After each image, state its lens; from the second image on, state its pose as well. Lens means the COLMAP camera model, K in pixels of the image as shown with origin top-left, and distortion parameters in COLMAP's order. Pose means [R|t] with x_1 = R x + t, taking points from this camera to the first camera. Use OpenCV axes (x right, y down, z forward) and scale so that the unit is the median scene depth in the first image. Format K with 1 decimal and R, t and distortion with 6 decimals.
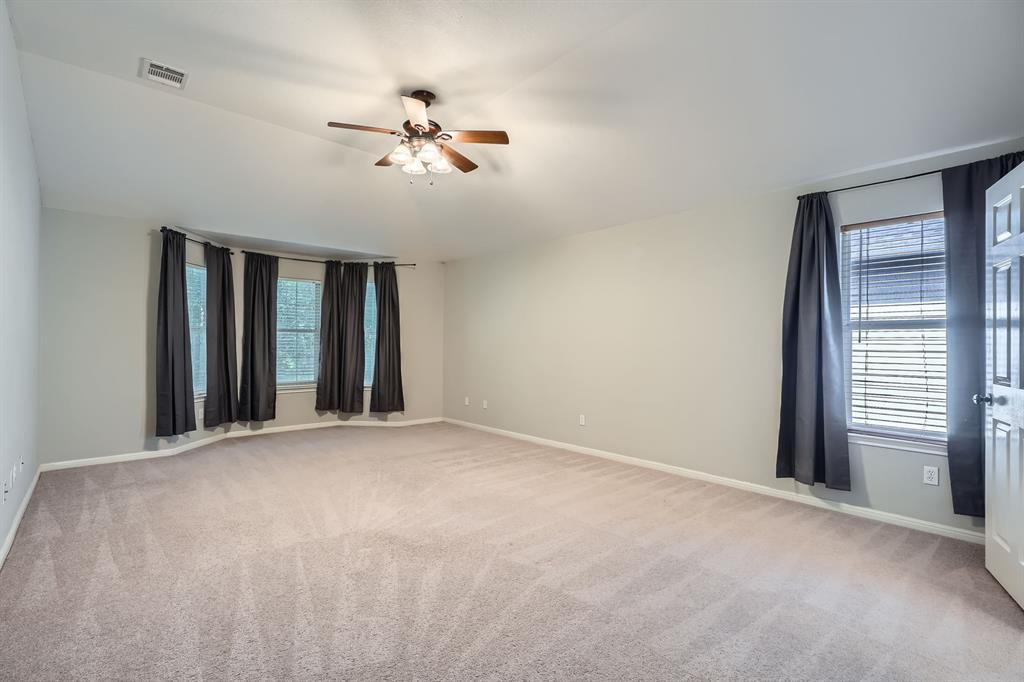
lens RADIAL K [[461.3, 0, 513.6], [0, 461.3, 346.8], [0, 0, 1]] dist [-0.003051, -0.000376]
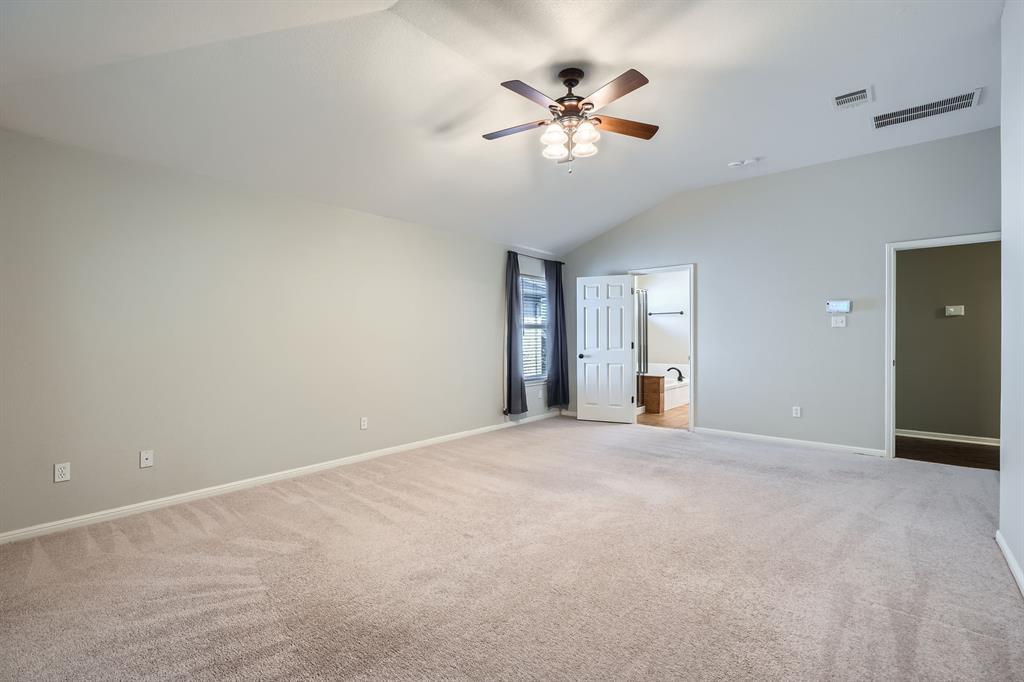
lens RADIAL K [[461.3, 0, 510.3], [0, 461.3, 335.7], [0, 0, 1]] dist [-0.003051, -0.000376]
pose [[-0.139019, -0.007914, 0.990258, -1.186508], [-0.003326, 0.999966, 0.007524, -0.020504], [-0.990284, -0.002248, -0.139040, 1.338220]]
